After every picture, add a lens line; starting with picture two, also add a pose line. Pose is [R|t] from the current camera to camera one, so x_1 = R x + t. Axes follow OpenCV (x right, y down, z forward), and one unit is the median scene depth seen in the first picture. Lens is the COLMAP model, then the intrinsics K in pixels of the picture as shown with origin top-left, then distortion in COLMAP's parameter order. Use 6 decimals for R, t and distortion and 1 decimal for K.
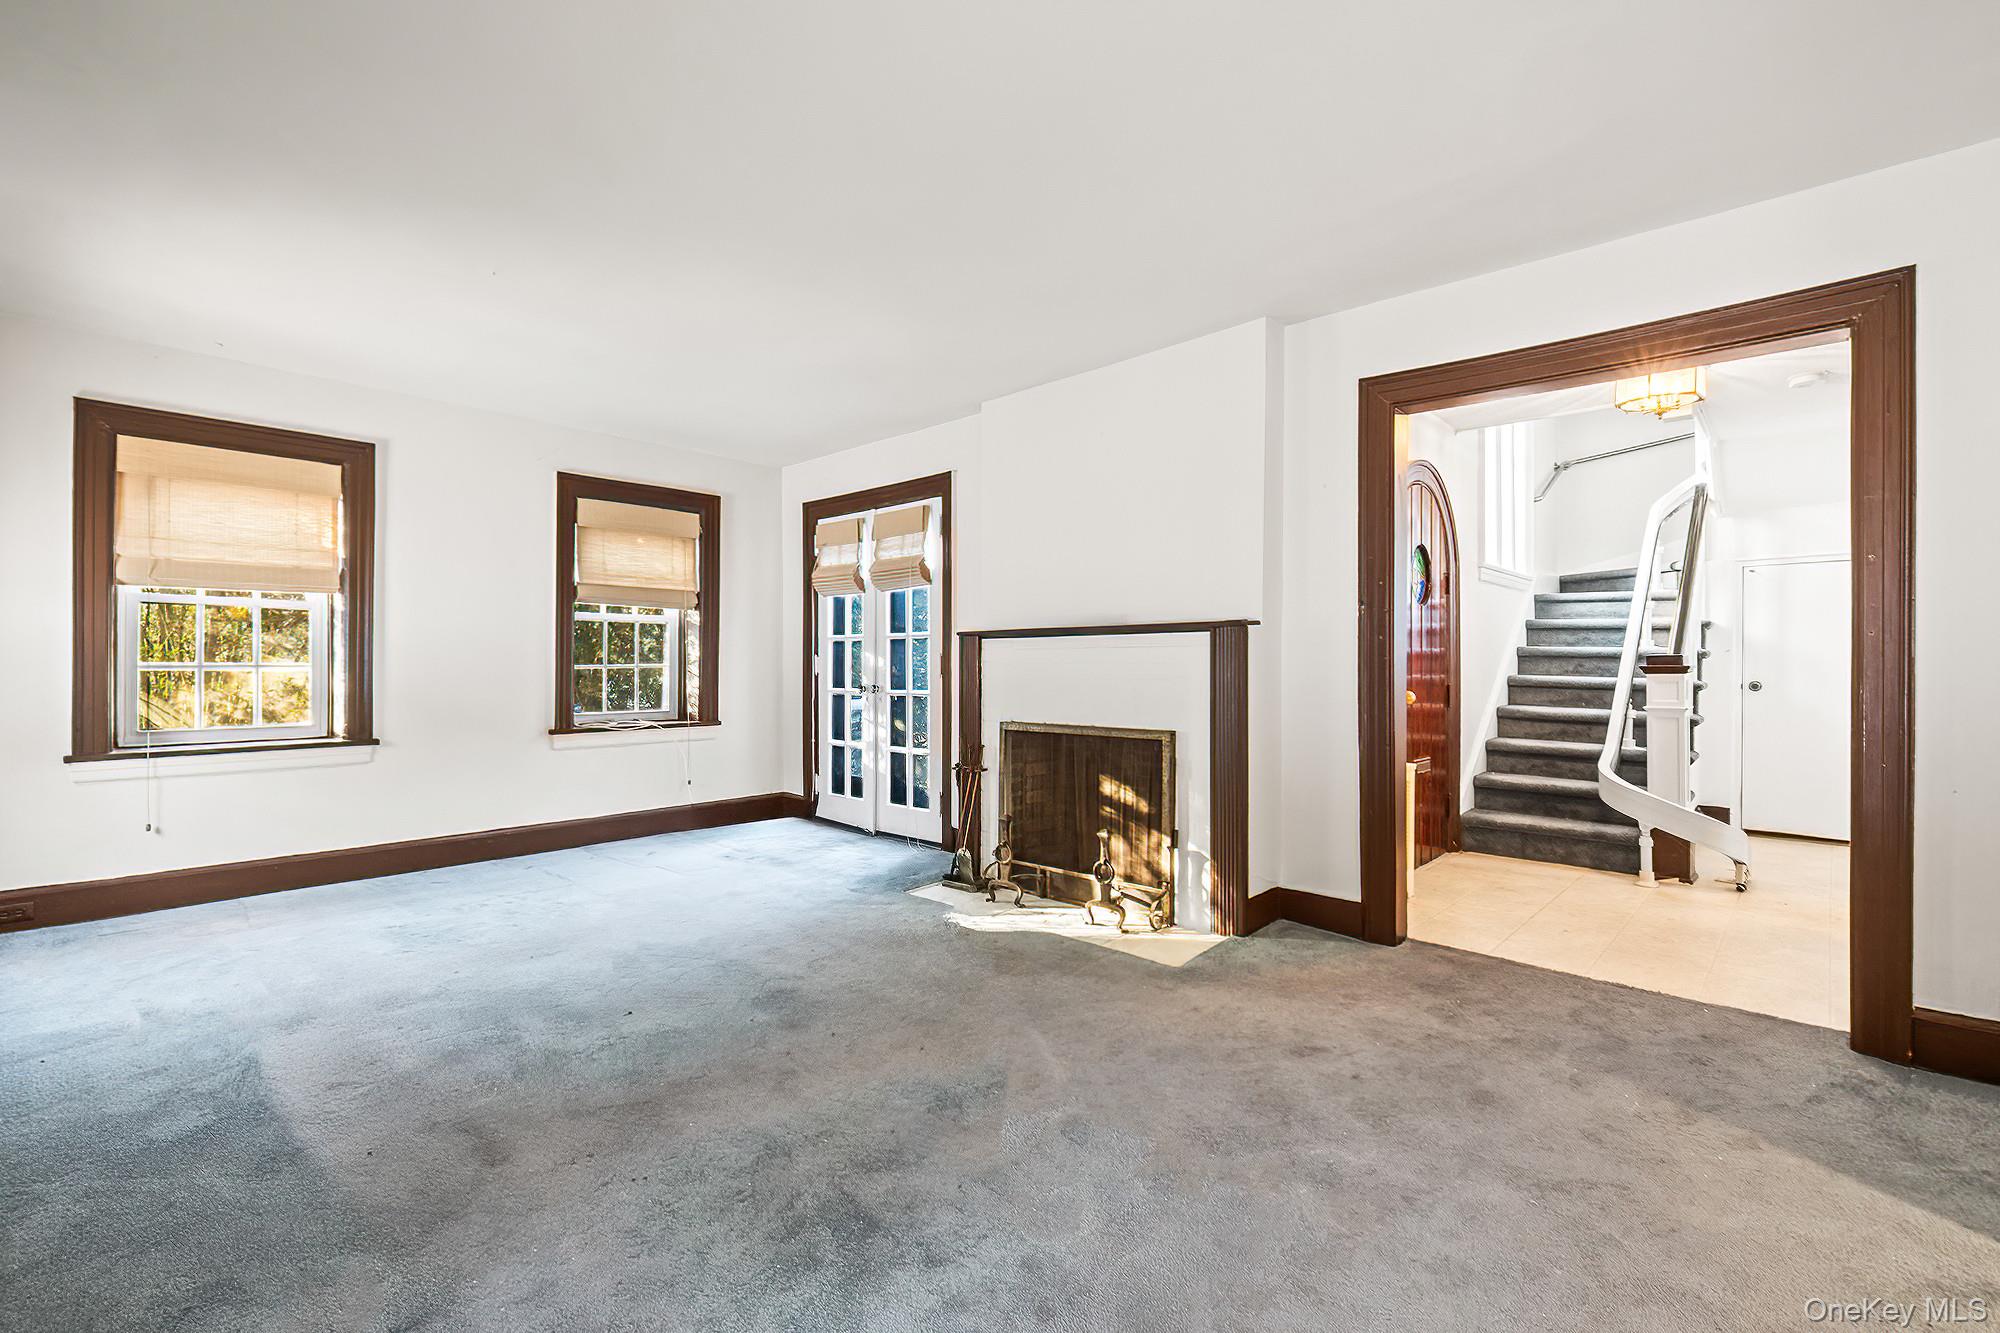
lens RADIAL K [[863.3, 0, 1020.2], [0, 863.3, 664.1], [0, 0, 1]] dist [-0.001132, -0.000107]
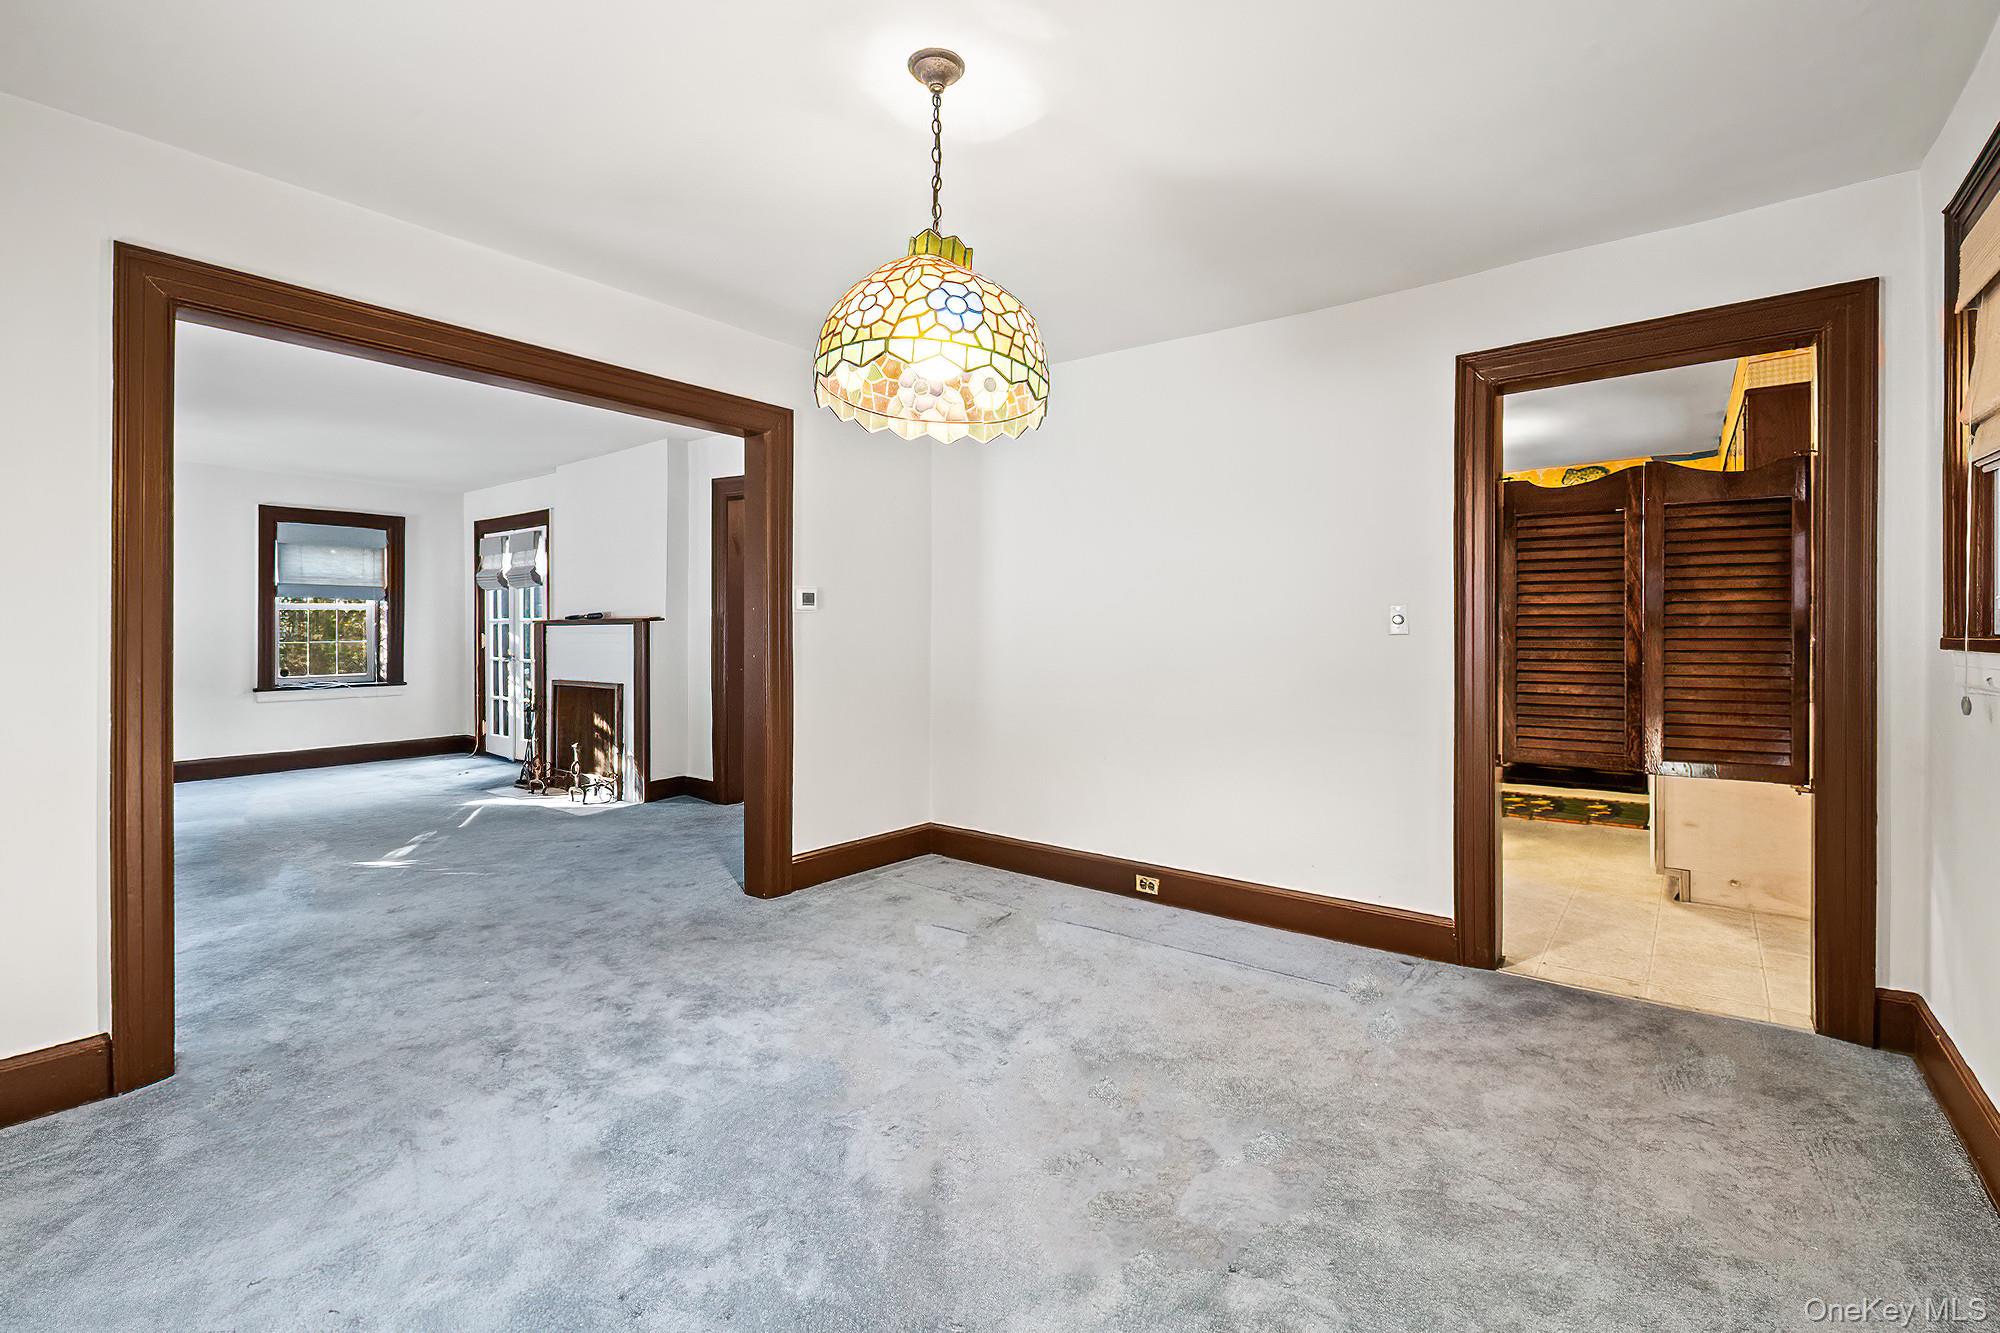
lens RADIAL K [[863.3, 0, 1026.9], [0, 863.3, 631.3], [0, 0, 1]] dist [-0.001132, -0.000107]
pose [[0.995066, -0.001429, 0.099209, 0.555774], [0.001283, 0.999998, 0.001537, -0.017057], [-0.099211, -0.001402, 0.995065, -0.508640]]
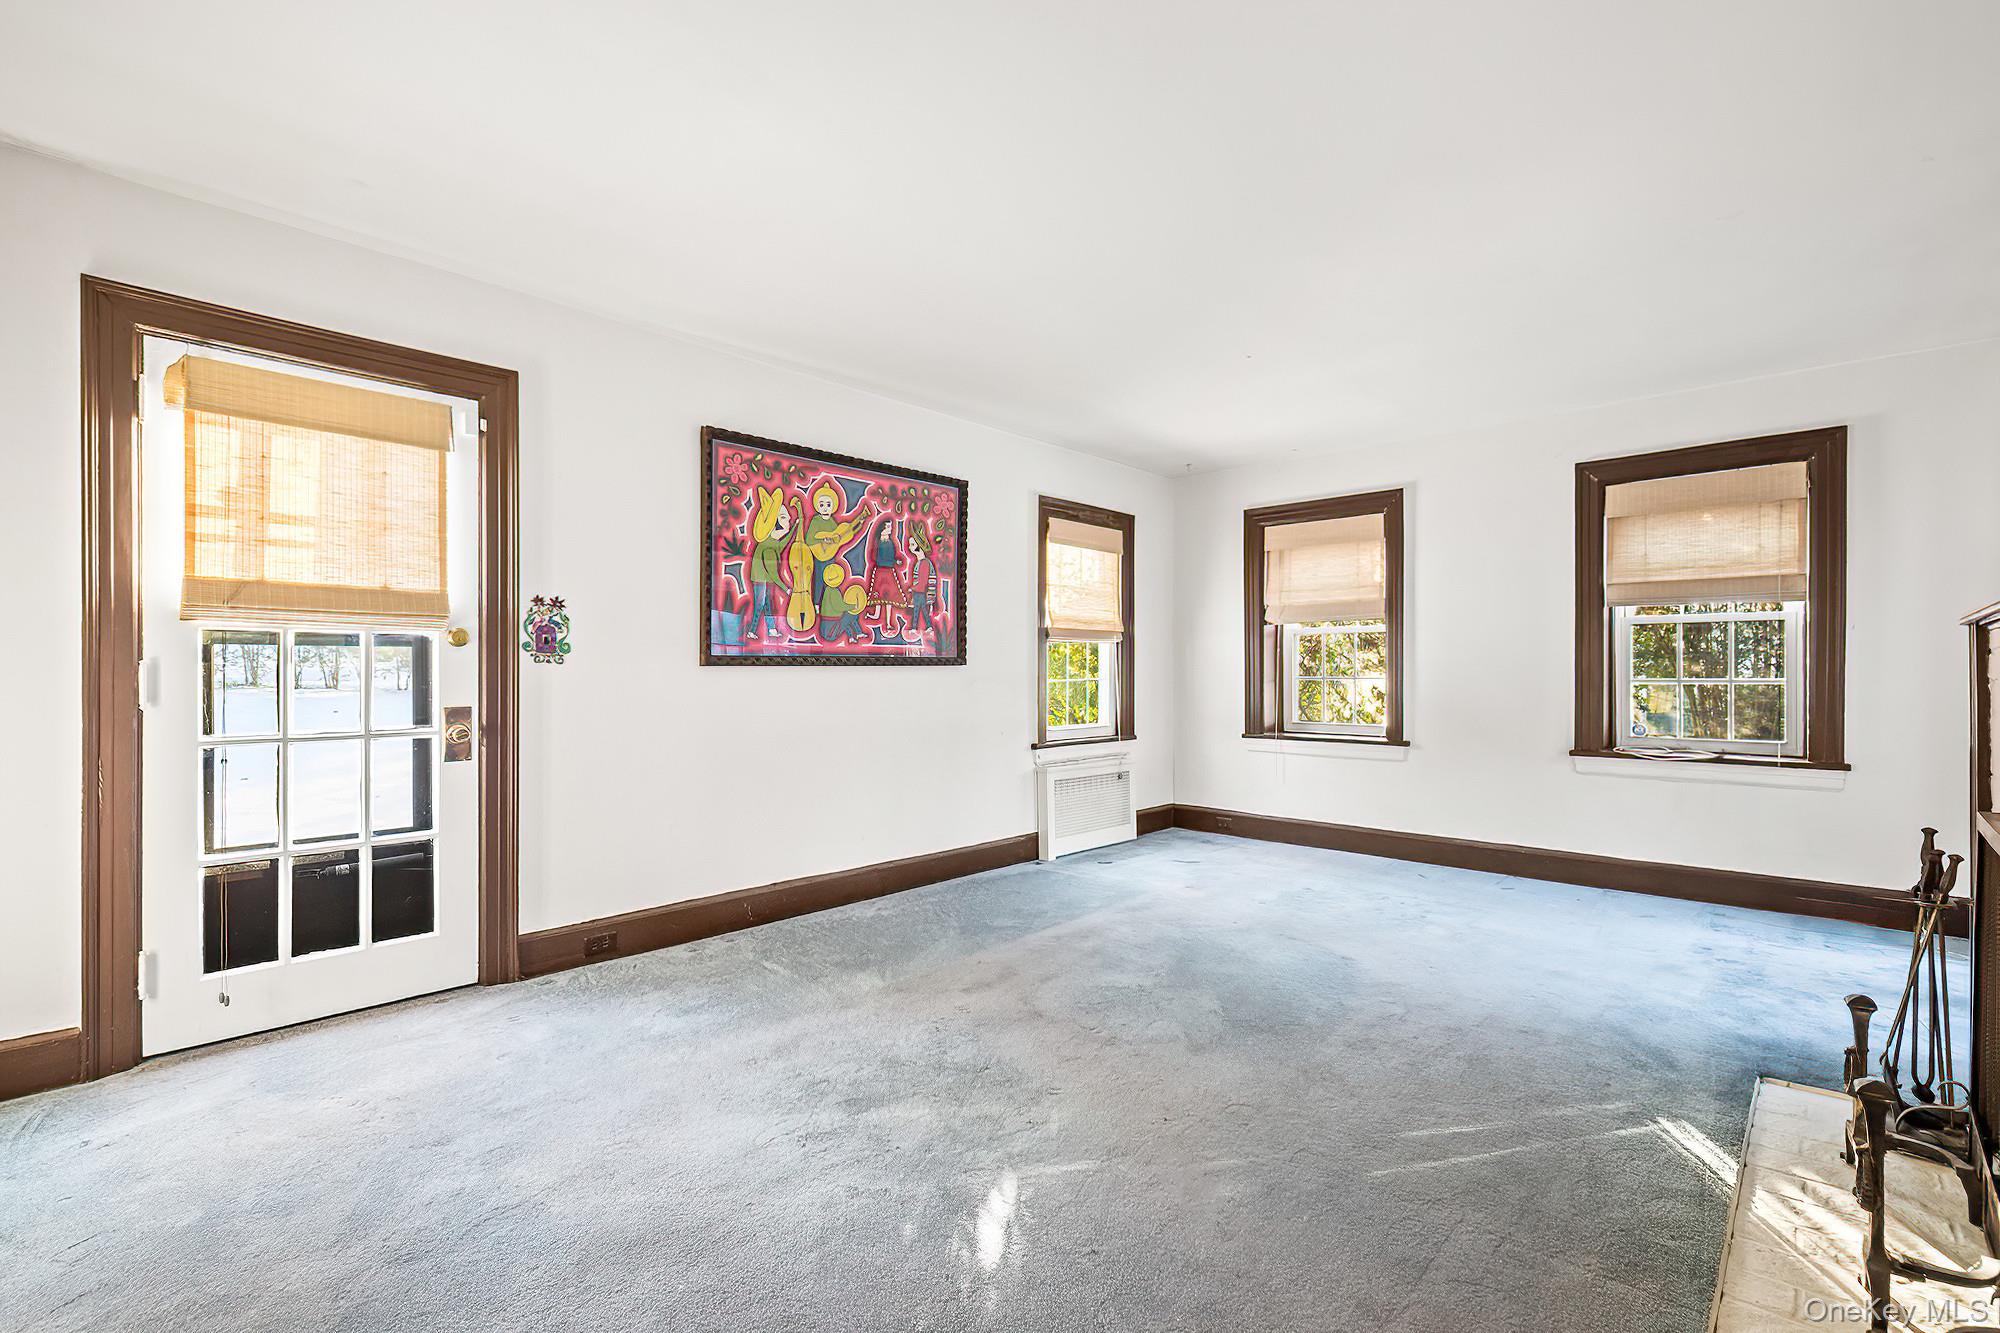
lens RADIAL K [[863.3, 0, 998.4], [0, 863.3, 666.9], [0, 0, 1]] dist [-0.001132, -0.000107]
pose [[-0.022957, -0.008933, -0.999697, 0.368317], [-0.002856, 0.999957, -0.008870, -0.001352], [0.999732, 0.002652, -0.022982, 0.413044]]
